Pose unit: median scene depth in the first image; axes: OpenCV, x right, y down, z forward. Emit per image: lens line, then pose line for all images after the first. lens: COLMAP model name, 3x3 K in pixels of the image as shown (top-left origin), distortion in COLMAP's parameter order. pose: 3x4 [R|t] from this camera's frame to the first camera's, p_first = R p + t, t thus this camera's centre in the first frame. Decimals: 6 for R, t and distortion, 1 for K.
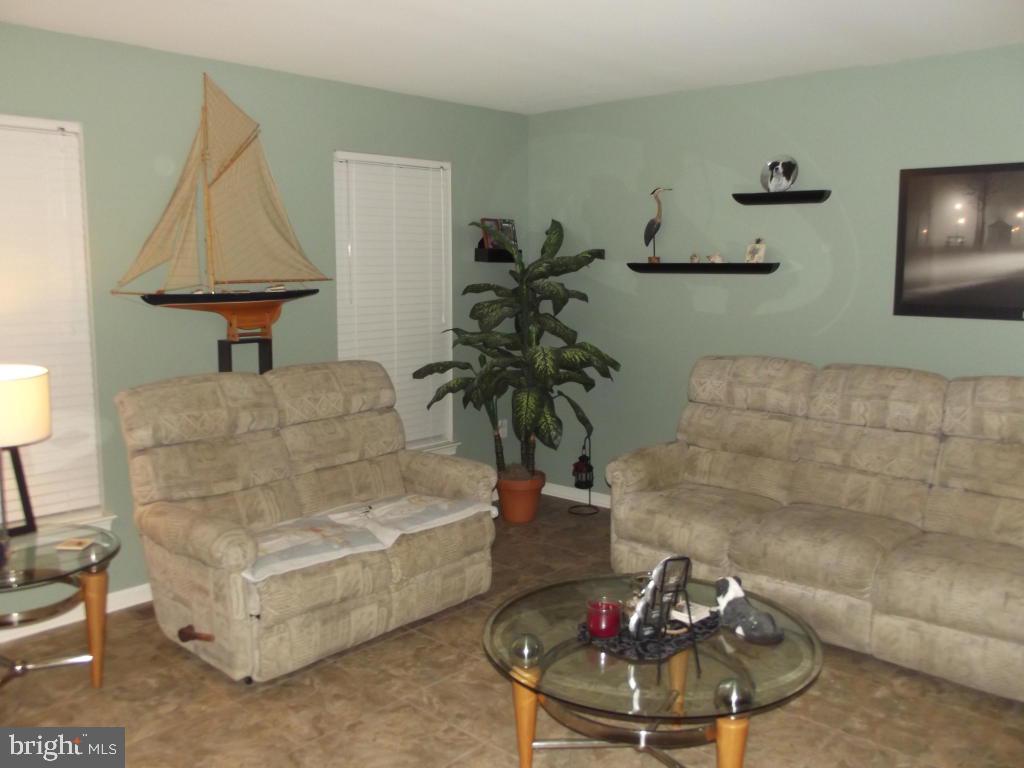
lens RADIAL K [[866.7, 0, 515.8], [0, 866.7, 382.4], [0, 0, 1]] dist [-0.032642, 0.004313]
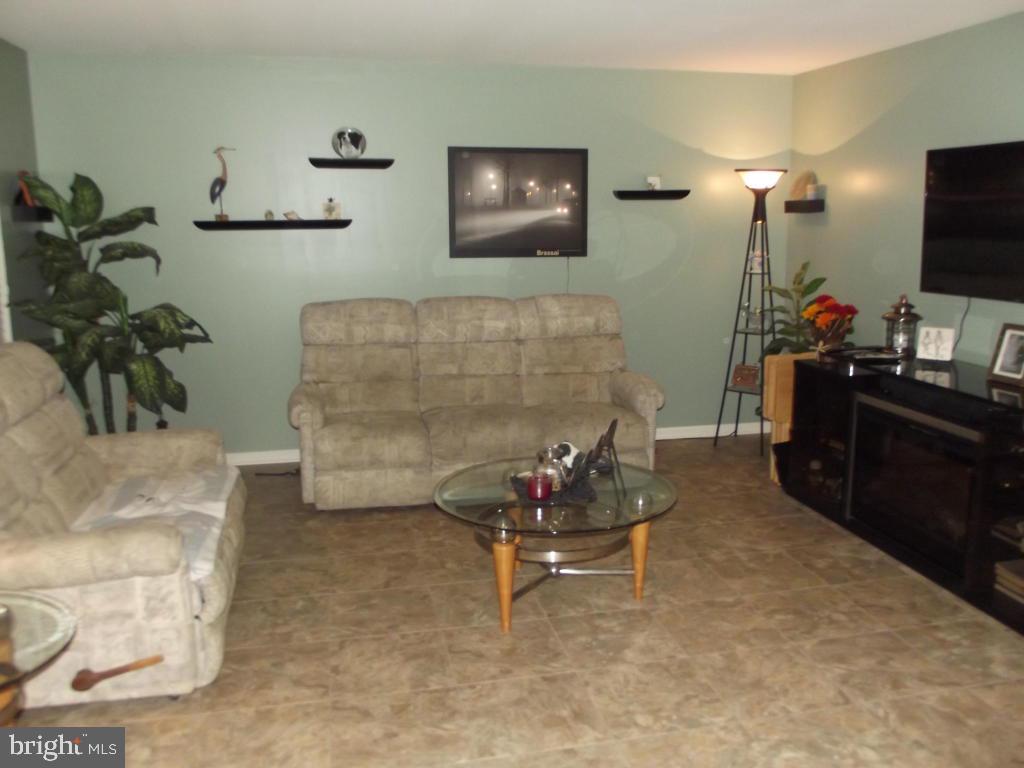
lens RADIAL K [[866.7, 0, 514.9], [0, 866.7, 383.7], [0, 0, 1]] dist [-0.032642, 0.004313]
pose [[0.588667, -0.158649, 0.792655, -0.612612], [0.115004, 0.987015, 0.112142, -0.027003], [-0.800153, 0.025144, 0.599268, 0.139675]]
